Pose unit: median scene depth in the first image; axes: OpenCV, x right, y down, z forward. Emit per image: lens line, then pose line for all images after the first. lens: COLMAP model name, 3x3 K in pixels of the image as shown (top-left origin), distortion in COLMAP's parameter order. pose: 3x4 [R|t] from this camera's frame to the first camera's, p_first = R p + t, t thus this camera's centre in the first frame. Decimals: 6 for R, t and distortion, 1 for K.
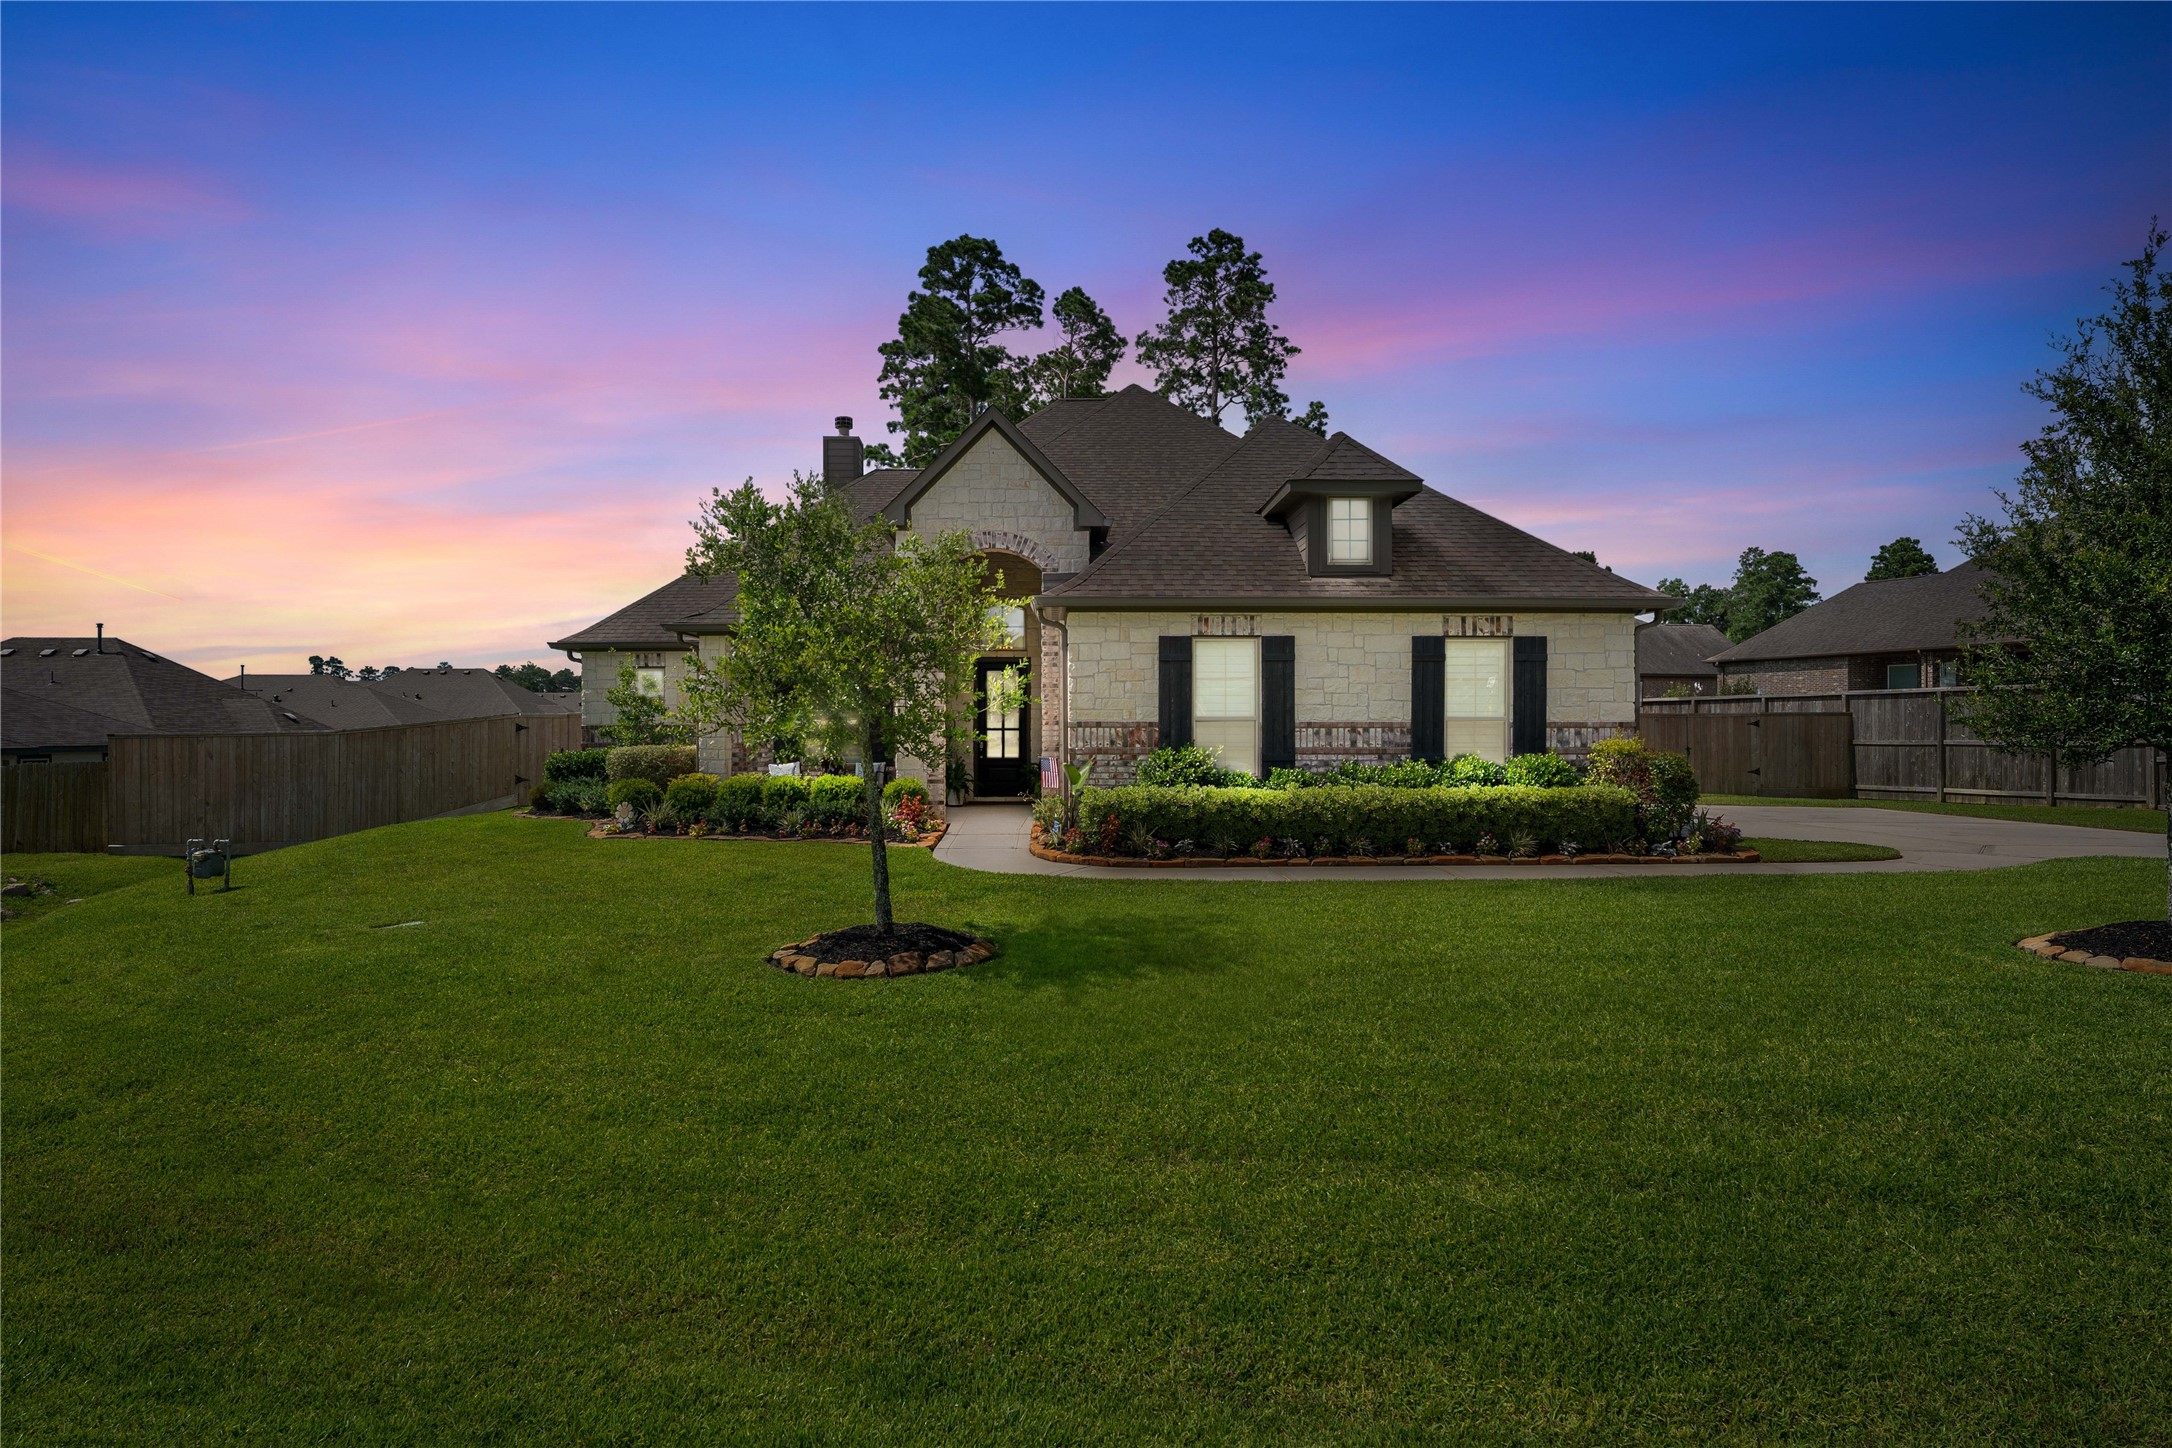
lens RADIAL K [[1227.6, 0, 1086.0], [0, 1227.6, 724.0], [0, 0, 1]] dist [0.005240, -0.000029]
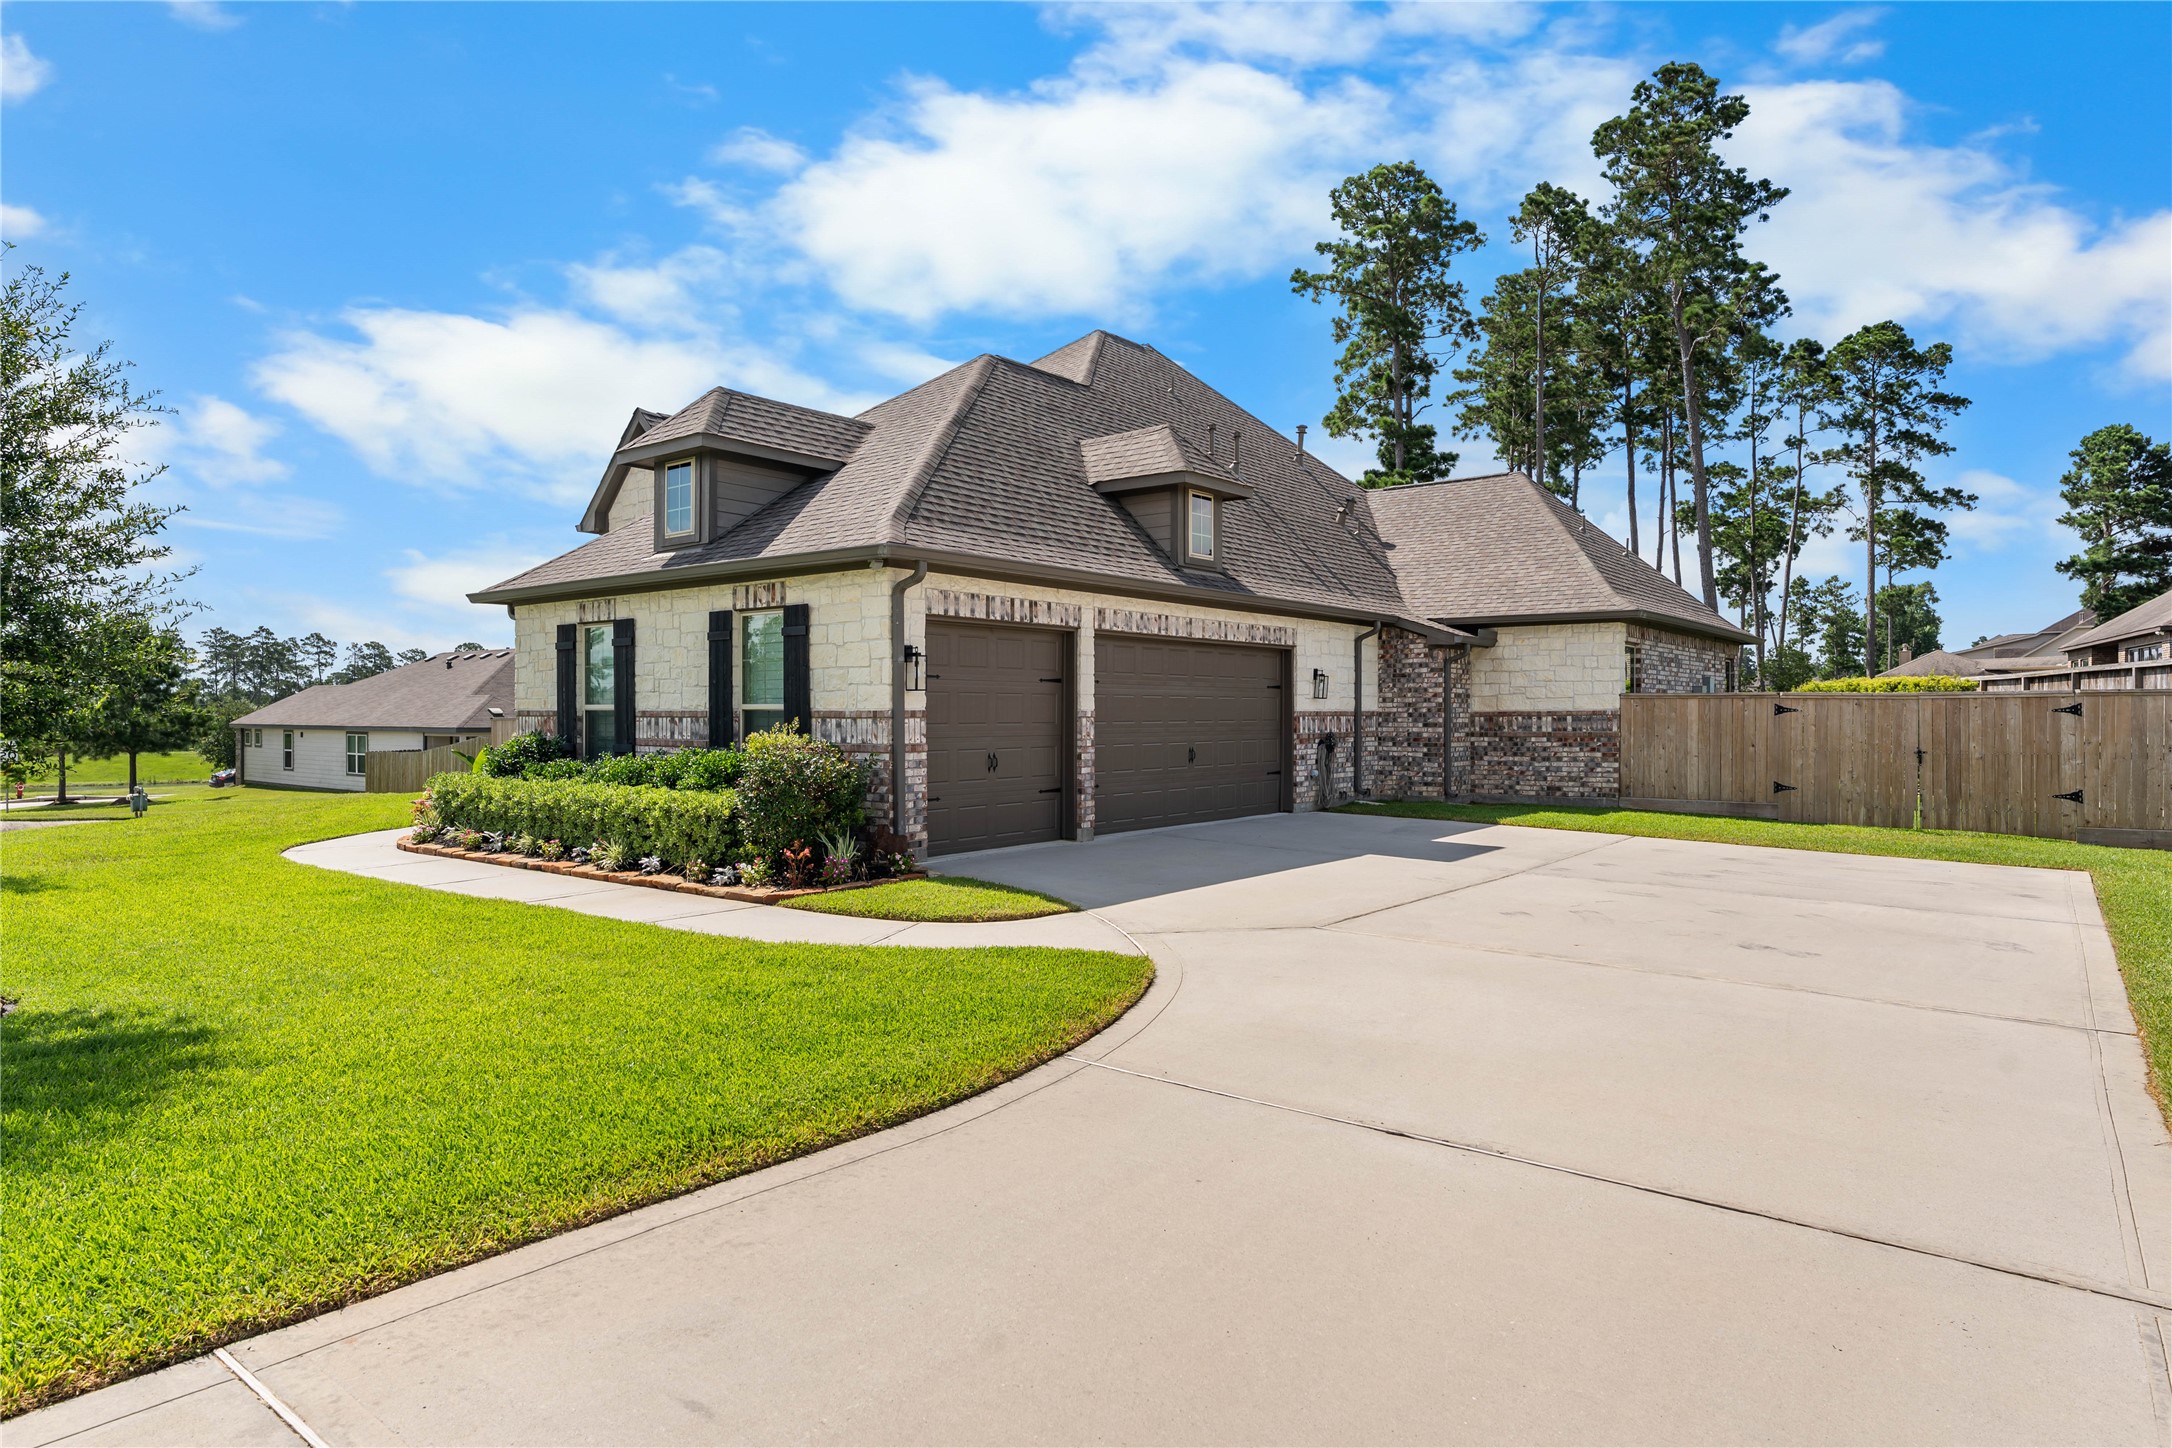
lens RADIAL K [[1245.8, 0, 1086.0], [0, 1245.8, 724.0], [0, 0, 1]] dist [-0.002800, -0.000210]
pose [[0.749323, 0.007433, -0.662163, 1.209524], [0.001498, 0.999915, 0.012920, -0.003881], [0.662203, -0.010673, 0.749248, 0.592785]]
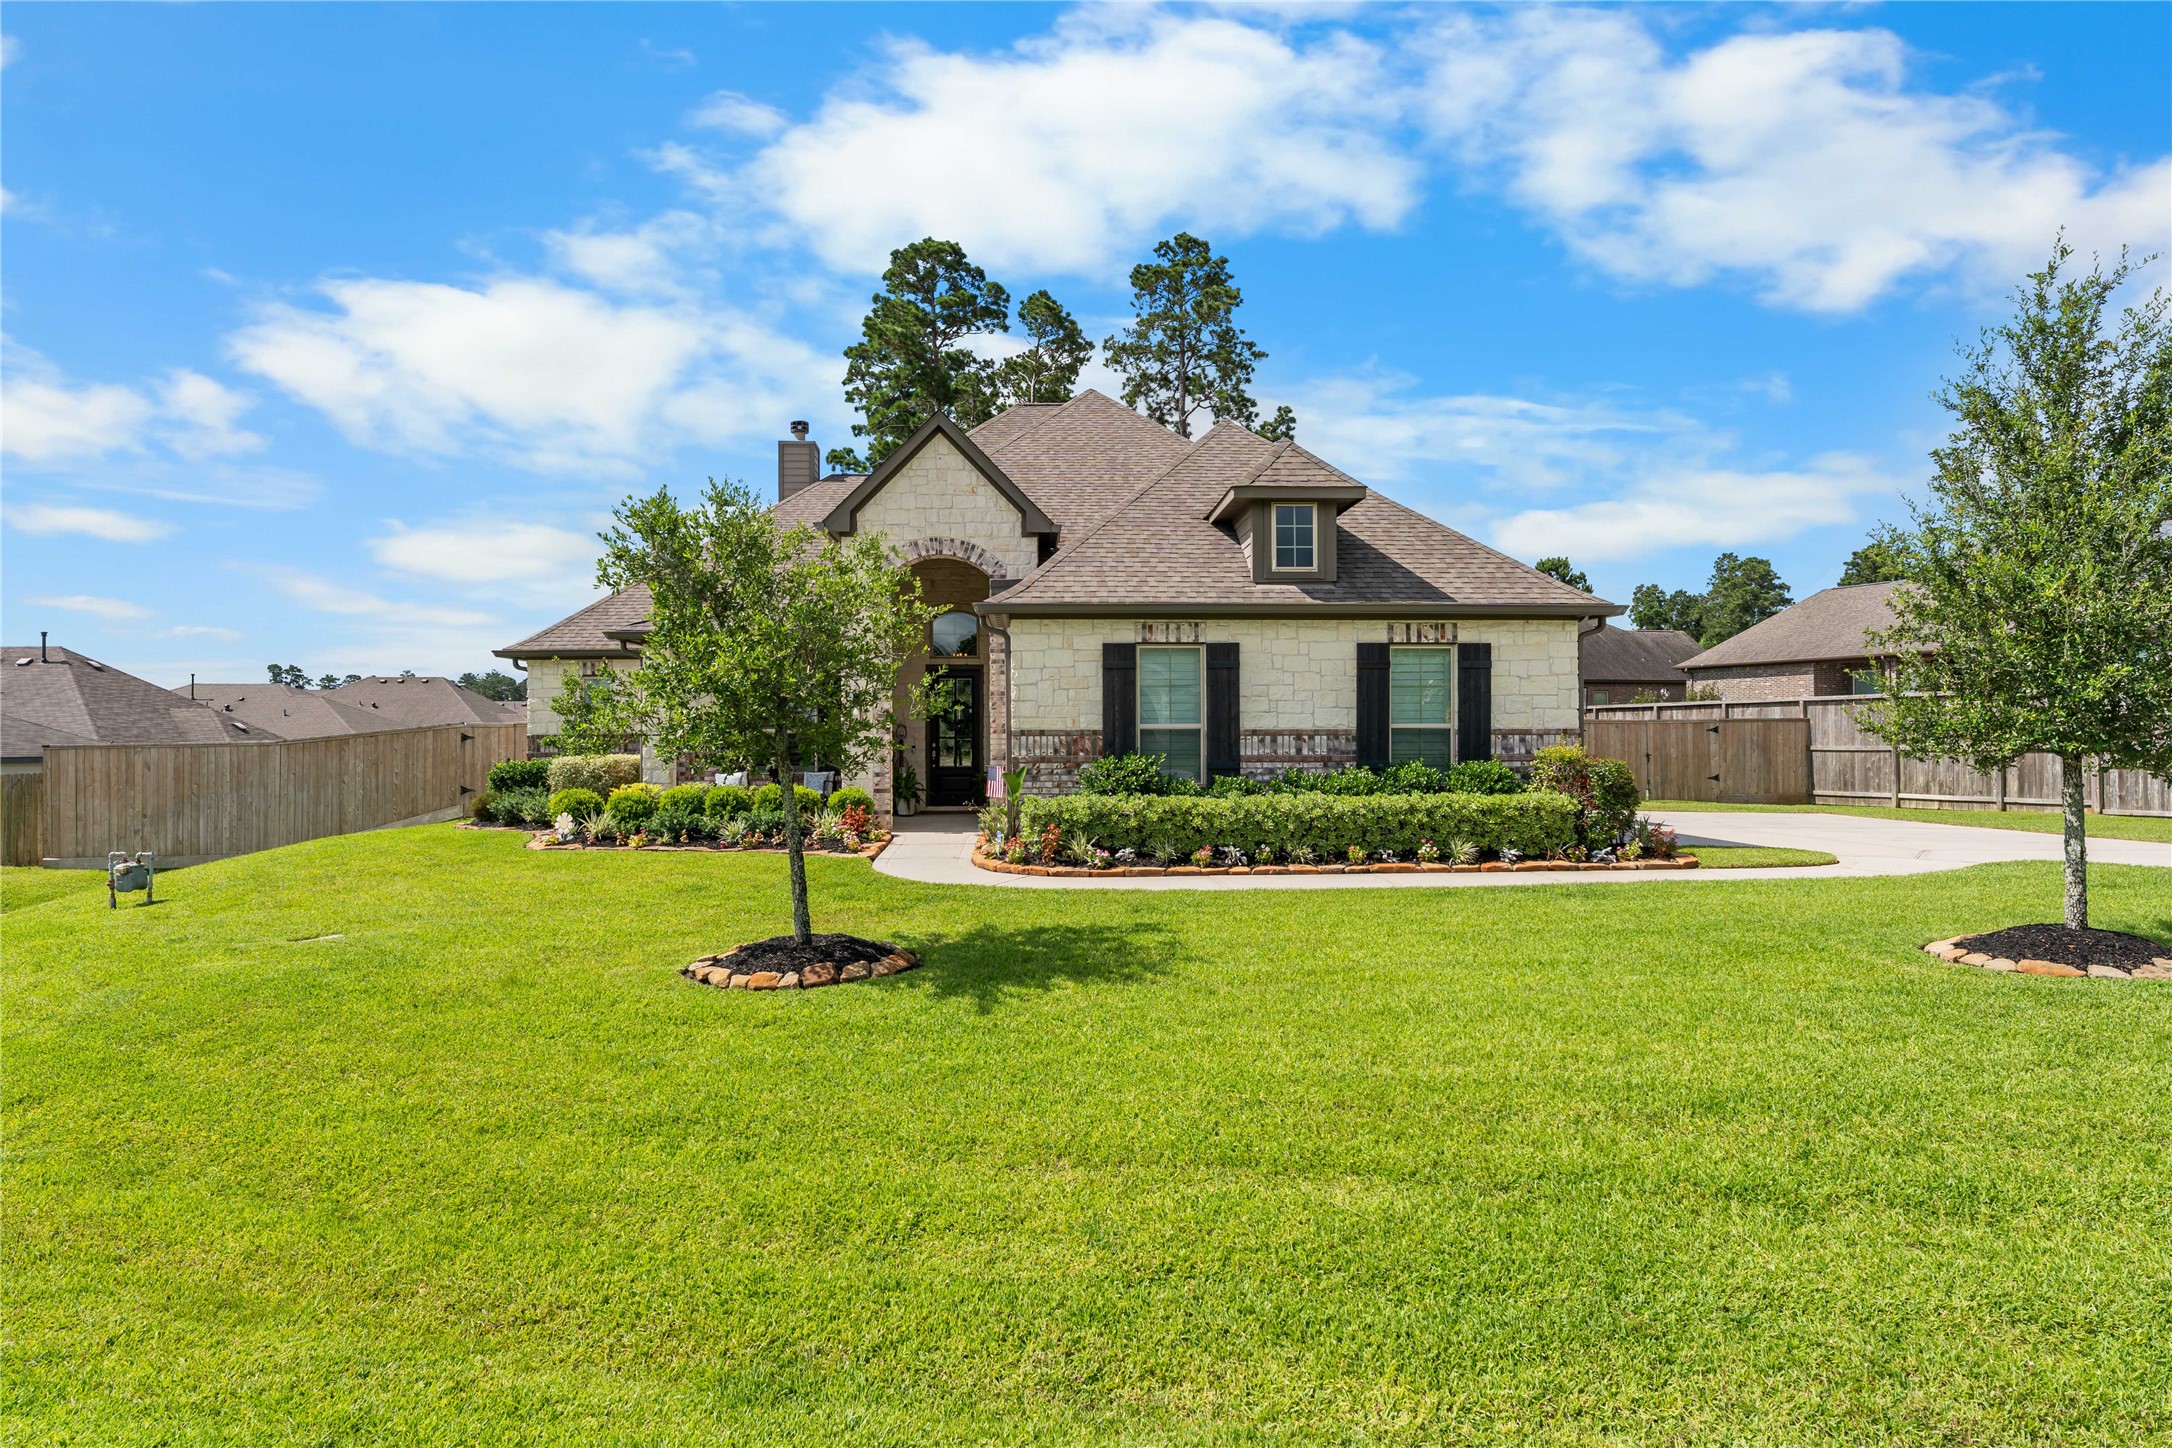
lens RADIAL K [[1245.8, 0, 1086.0], [0, 1245.8, 724.0], [0, 0, 1]] dist [-0.002800, -0.000210]
pose [[0.999837, -0.002617, 0.017889, 0.031749], [0.002727, 0.999978, -0.006105, -0.000432], [-0.017873, 0.006153, 0.999821, -0.007196]]
